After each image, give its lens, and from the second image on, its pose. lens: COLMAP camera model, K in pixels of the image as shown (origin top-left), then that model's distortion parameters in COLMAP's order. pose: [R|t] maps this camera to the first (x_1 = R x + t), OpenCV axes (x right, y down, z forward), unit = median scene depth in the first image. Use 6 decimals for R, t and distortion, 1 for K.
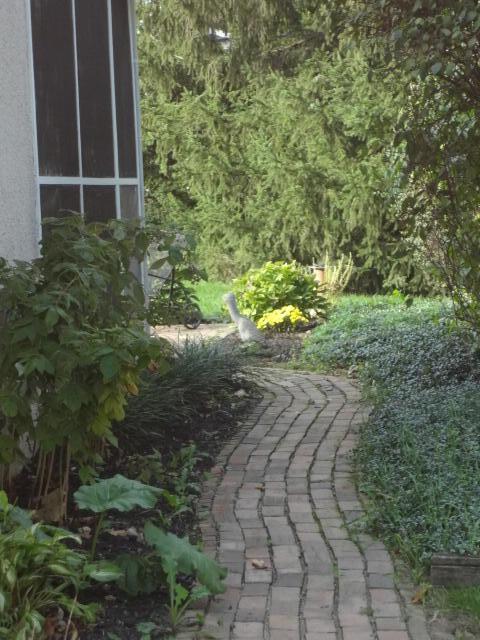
lens RADIAL K [[1970.9, 0, 240.0], [0, 1970.9, 320.0], [0, 0, 1]] dist [0.084488, 0.490673]
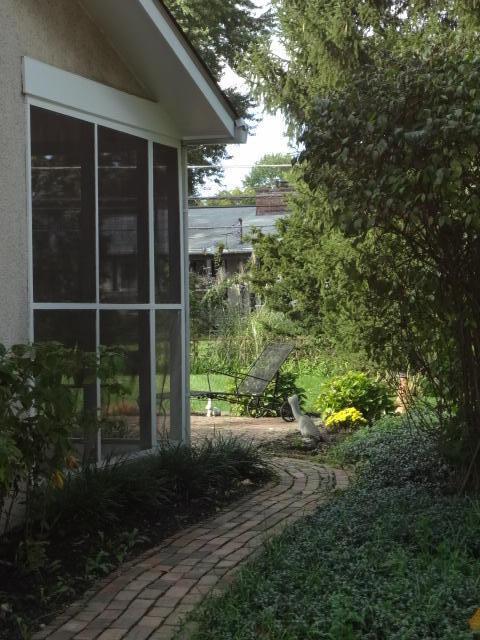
lens RADIAL K [[1463.4, 0, 240.0], [0, 1463.4, 320.0], [0, 0, 1]] dist [0.048015, 0.178752]
pose [[0.983785, 0.032713, -0.176345, 0.123224], [-0.042030, 0.997896, -0.049358, -0.014553], [0.174359, 0.055970, 0.983090, 0.078935]]
